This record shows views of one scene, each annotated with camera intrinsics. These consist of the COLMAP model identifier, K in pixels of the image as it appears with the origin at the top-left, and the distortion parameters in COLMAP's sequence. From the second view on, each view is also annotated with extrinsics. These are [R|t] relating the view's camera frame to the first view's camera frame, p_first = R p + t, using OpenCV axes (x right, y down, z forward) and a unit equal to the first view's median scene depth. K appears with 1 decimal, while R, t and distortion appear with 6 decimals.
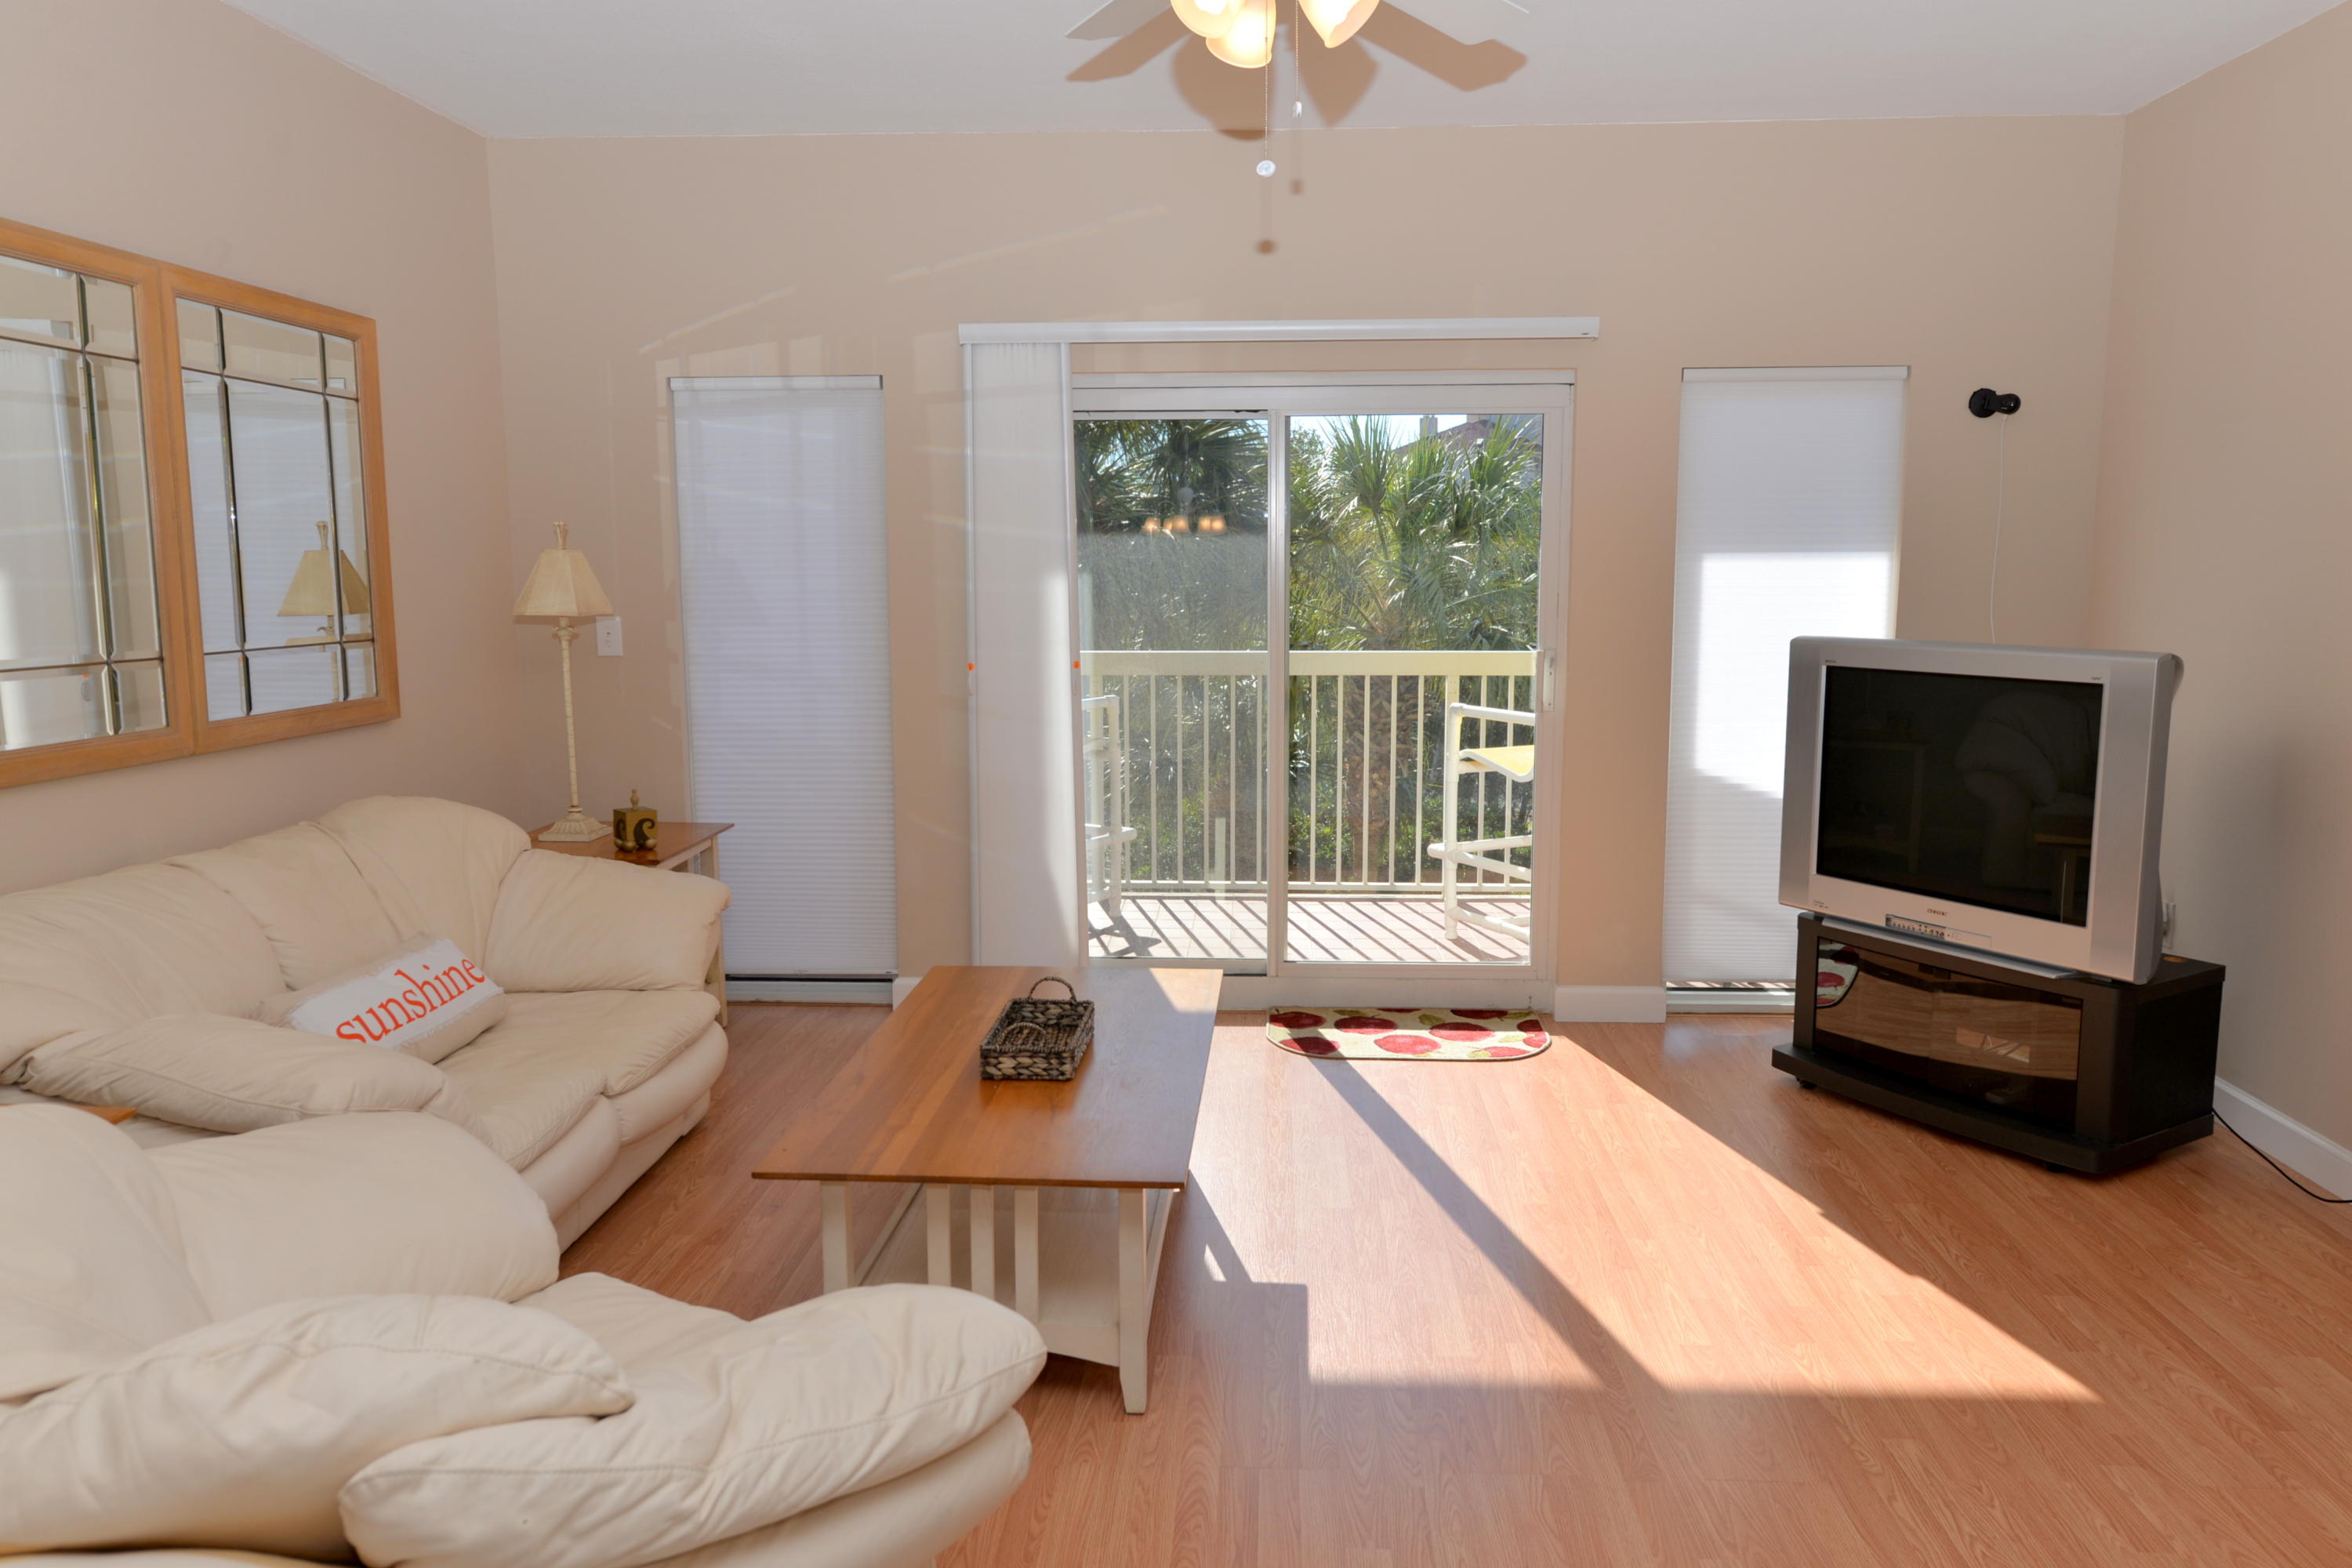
lens RADIAL K [[1610.6, 0, 1176.0], [0, 1610.6, 784.0], [0, 0, 1]] dist [0.002245, -0.003746]
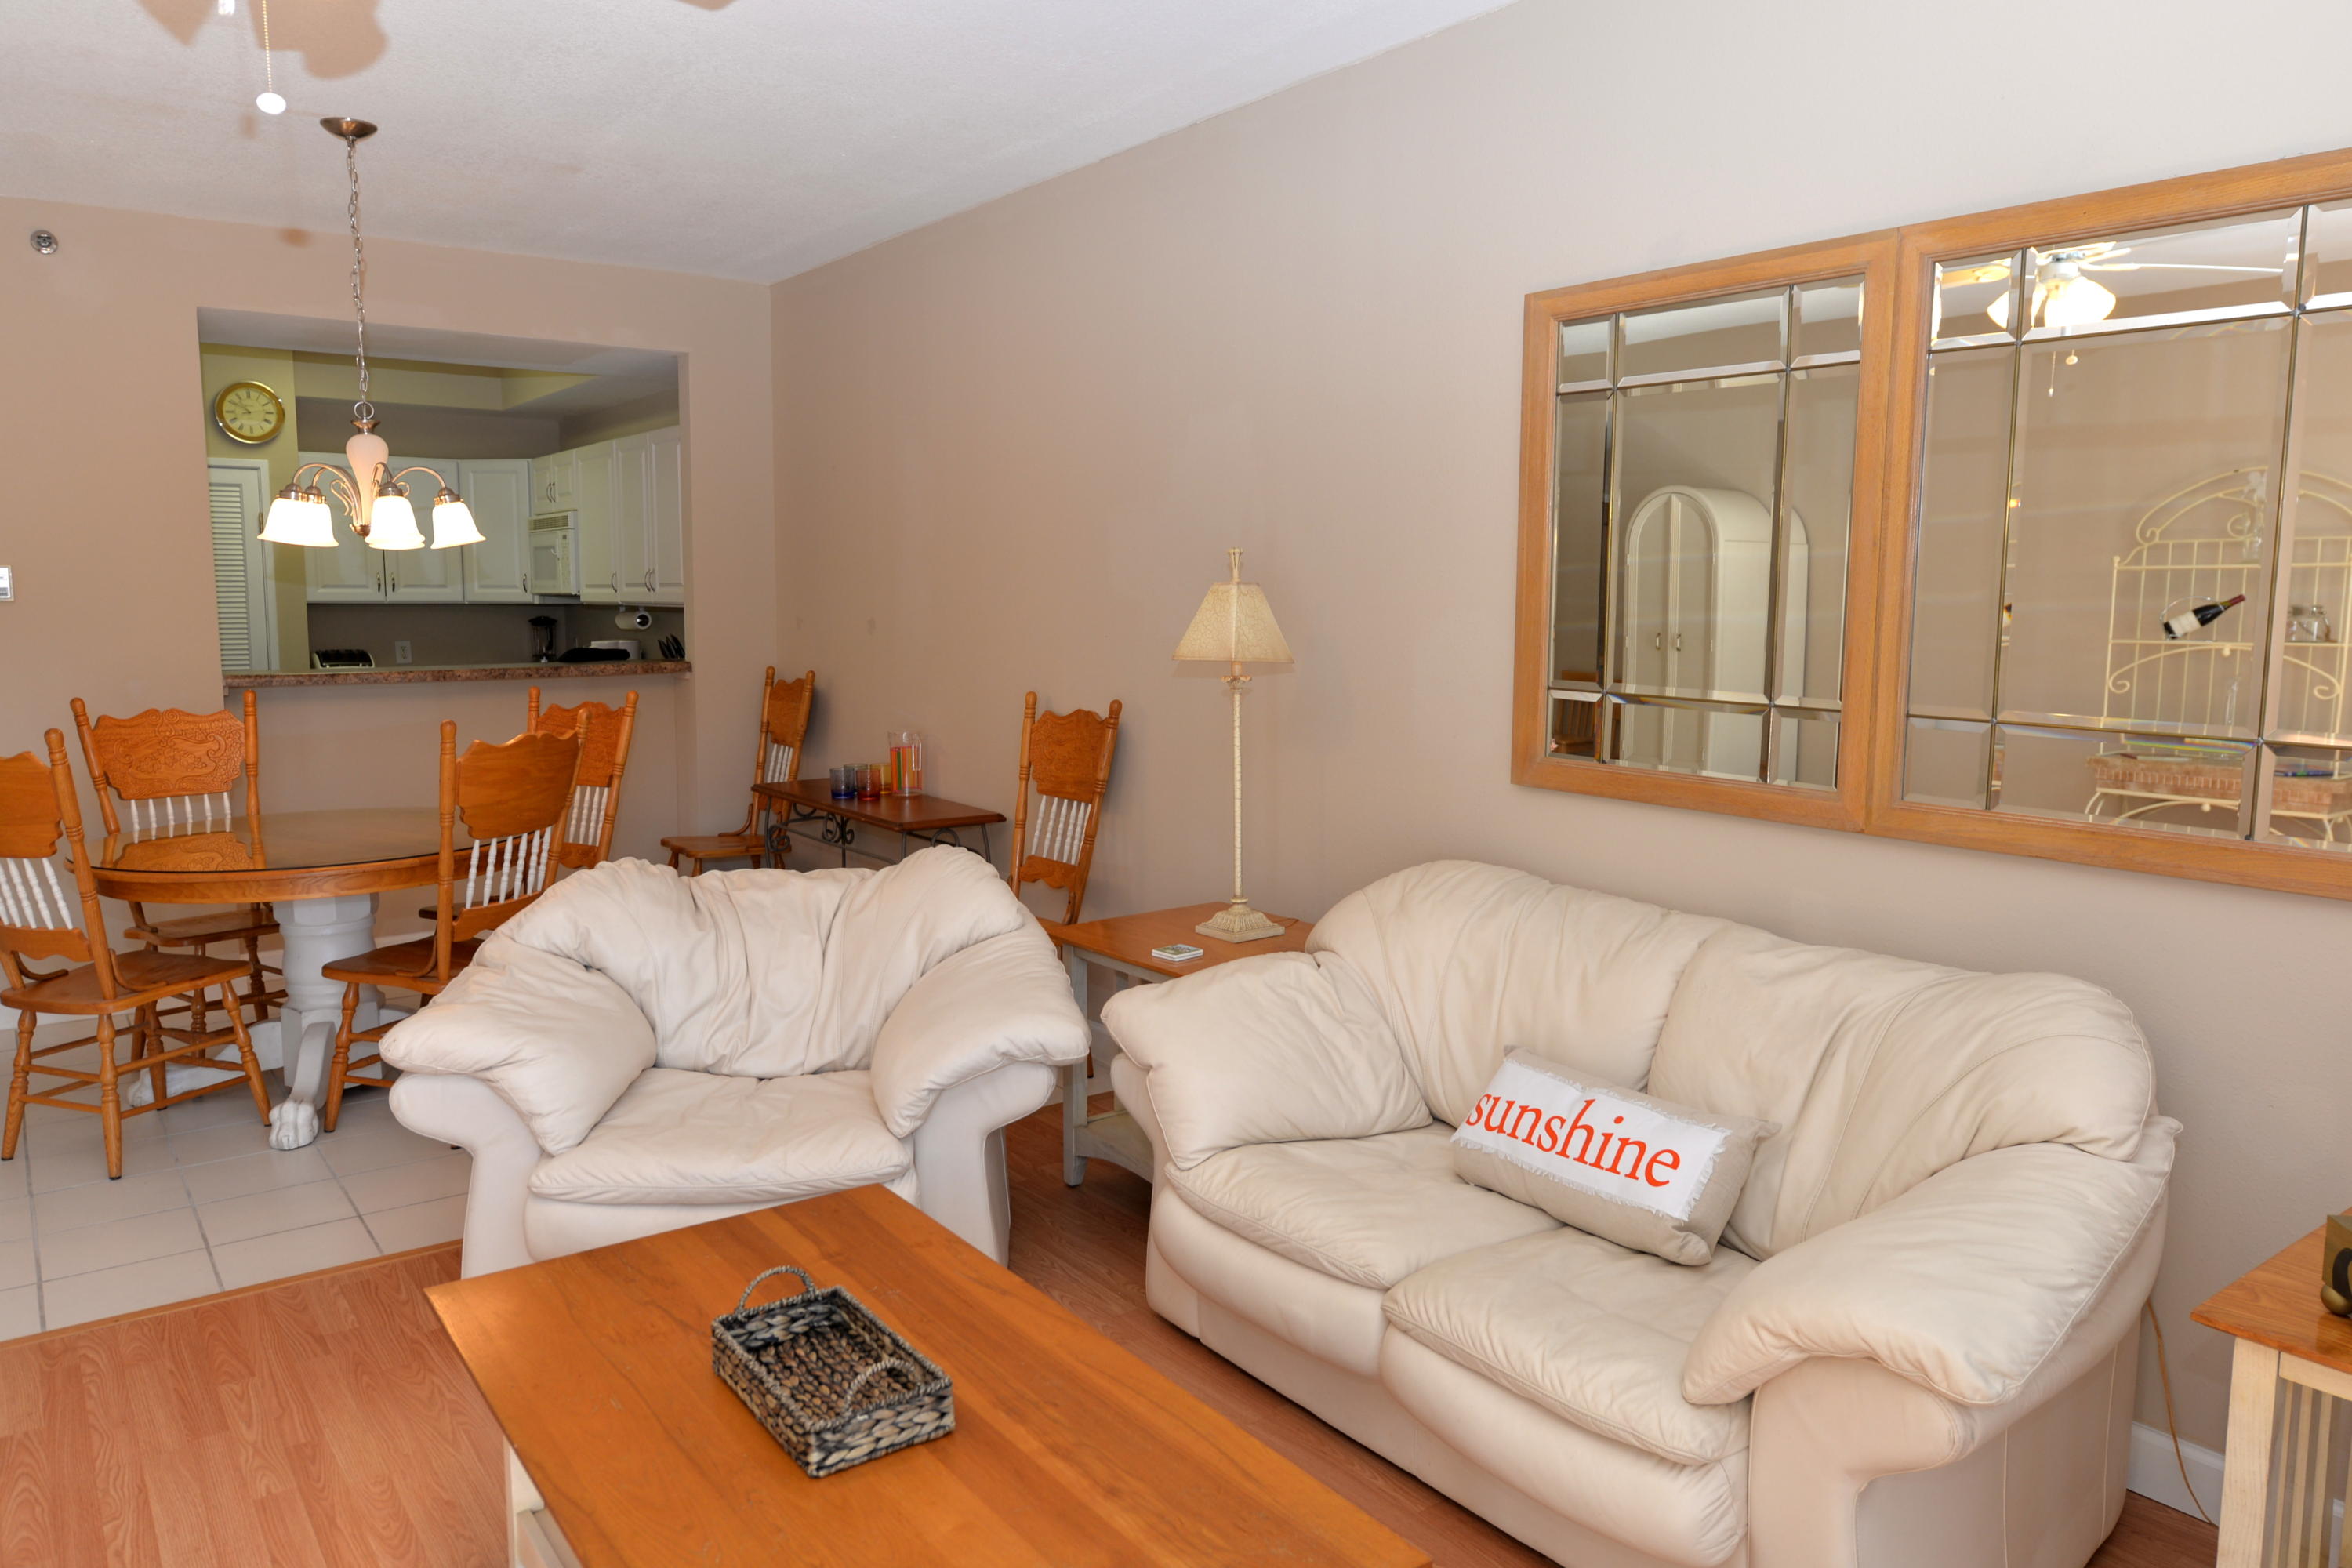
lens RADIAL K [[1610.6, 0, 1176.0], [0, 1610.6, 784.0], [0, 0, 1]] dist [0.002245, -0.003746]
pose [[-0.760993, 0.079980, -0.643812, 0.147630], [-0.092525, 0.968848, 0.229724, -0.162131], [0.642129, 0.234388, -0.729886, 1.119984]]
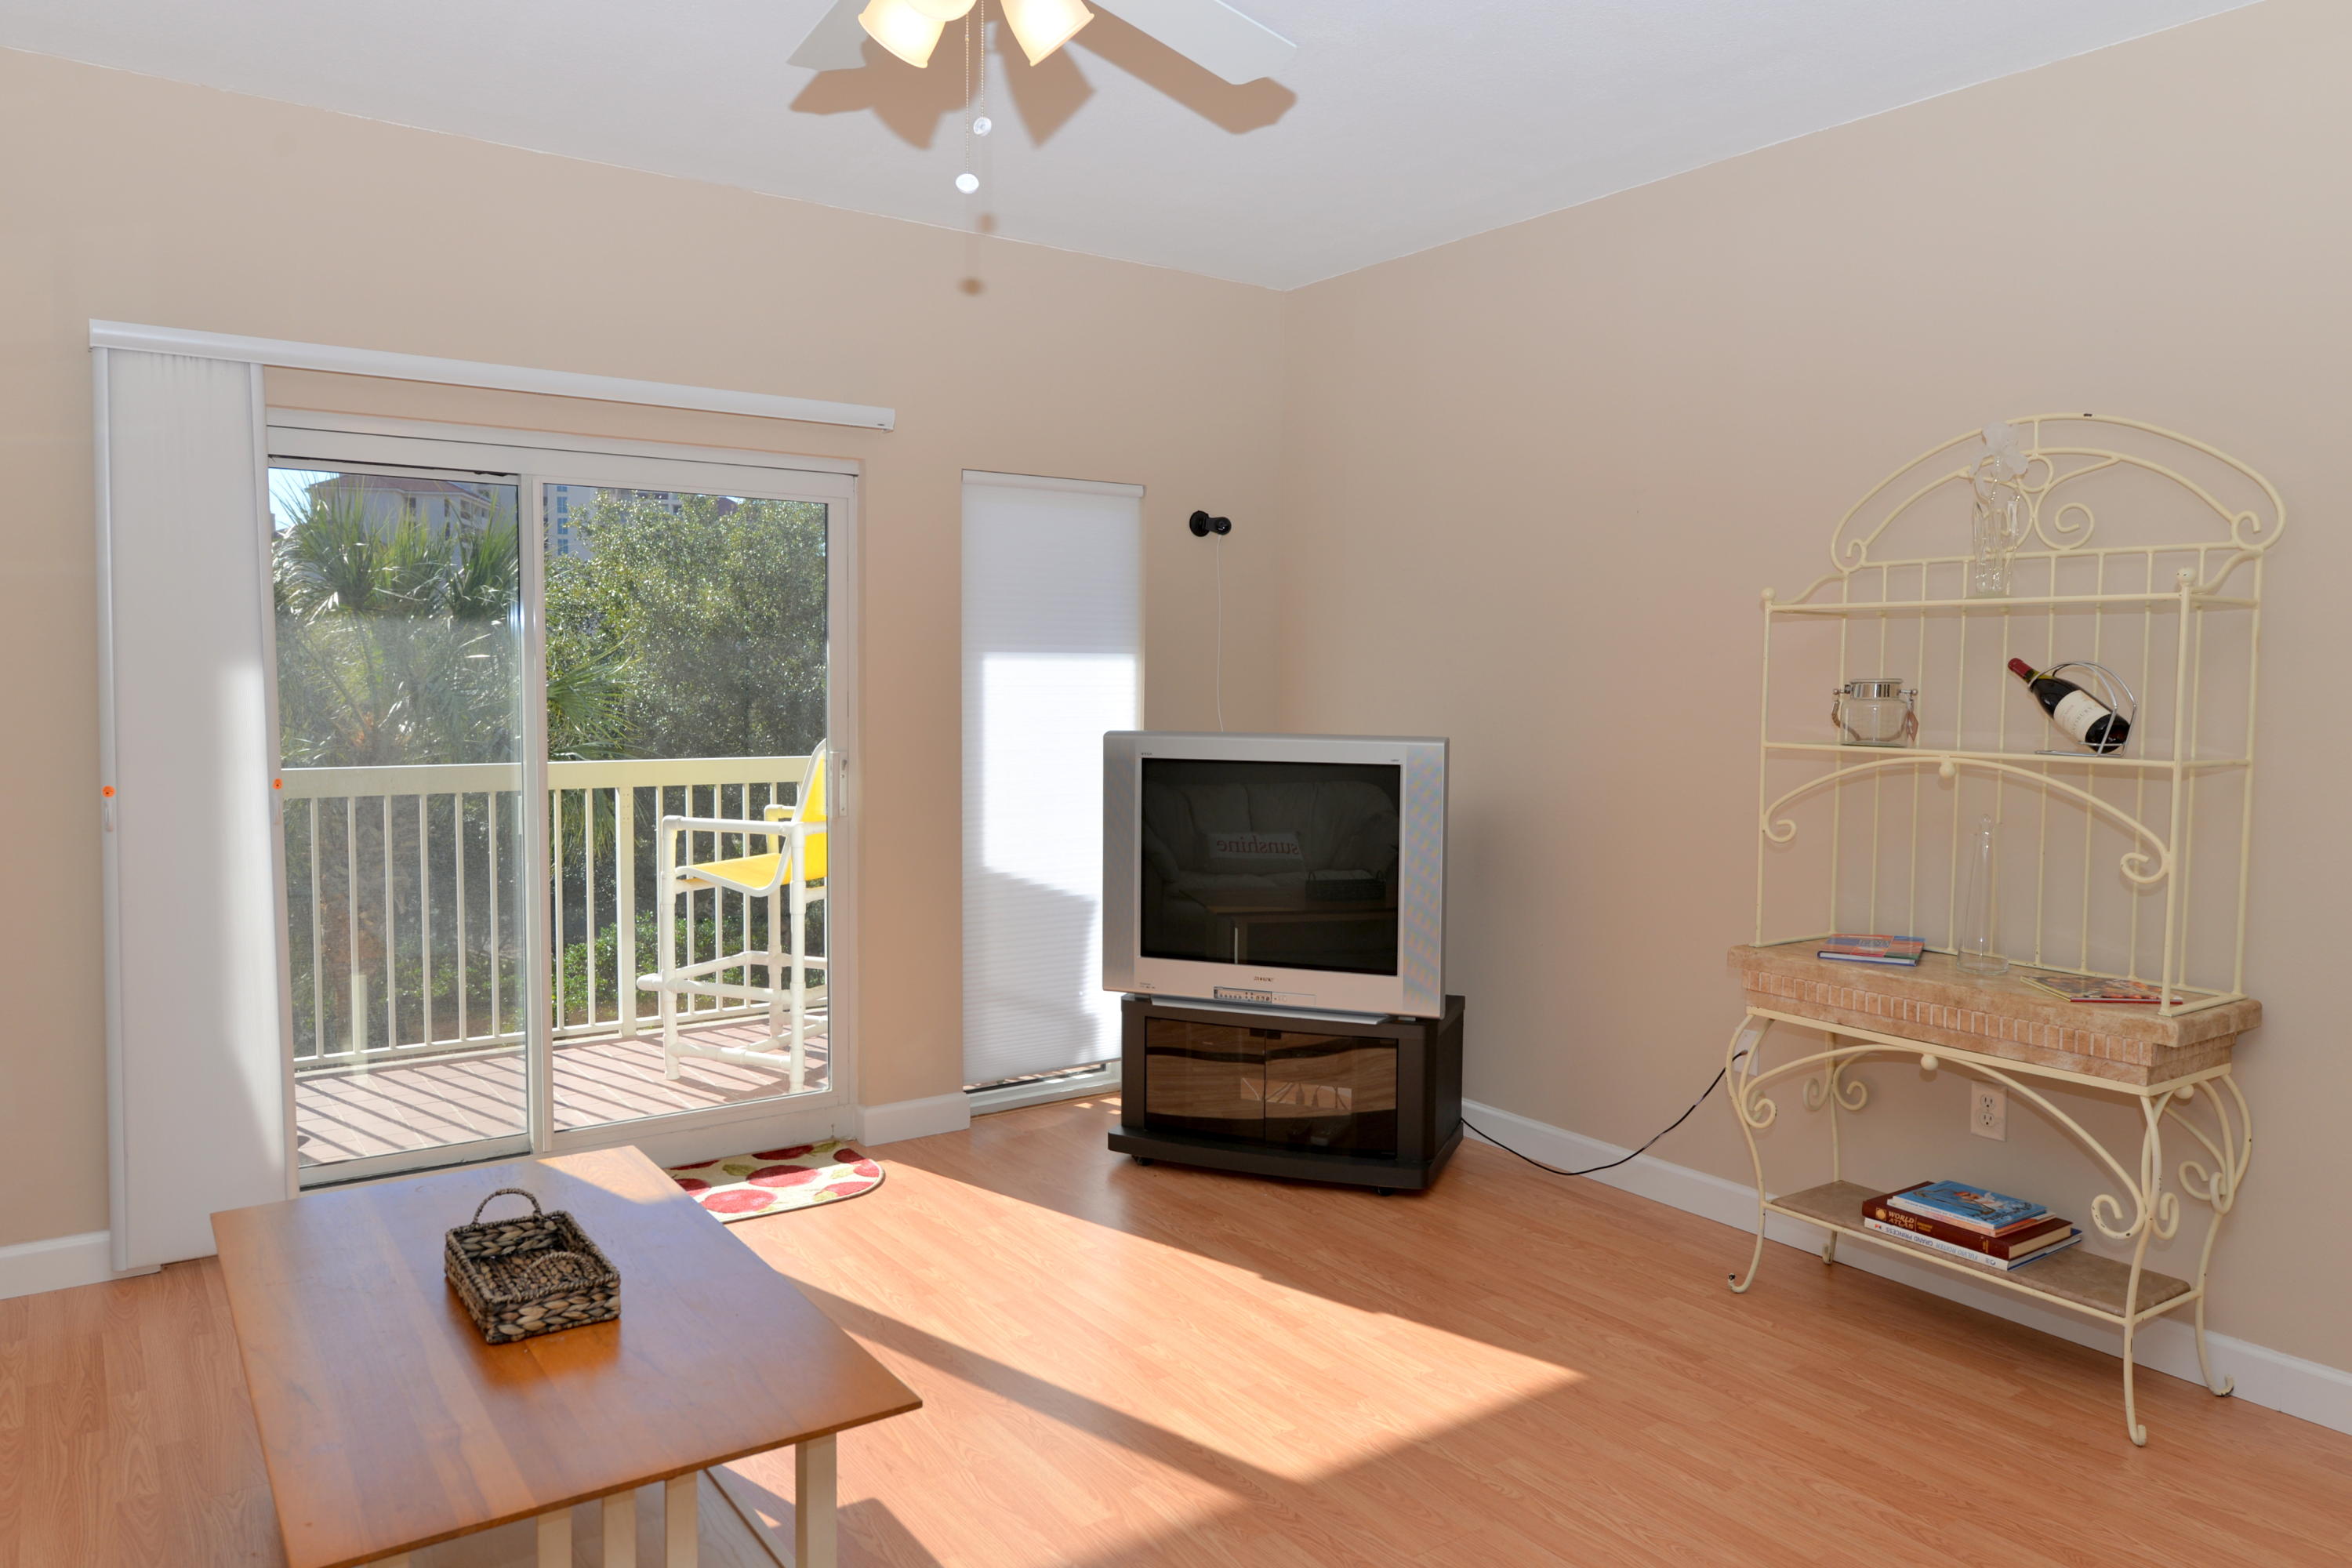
lens RADIAL K [[1610.6, 0, 1176.0], [0, 1610.6, 784.0], [0, 0, 1]] dist [0.002245, -0.003746]
pose [[0.775949, -0.033401, 0.629910, -0.235942], [0.078550, 0.995941, -0.043951, -0.008142], [-0.625886, 0.083583, 0.775423, 0.163418]]
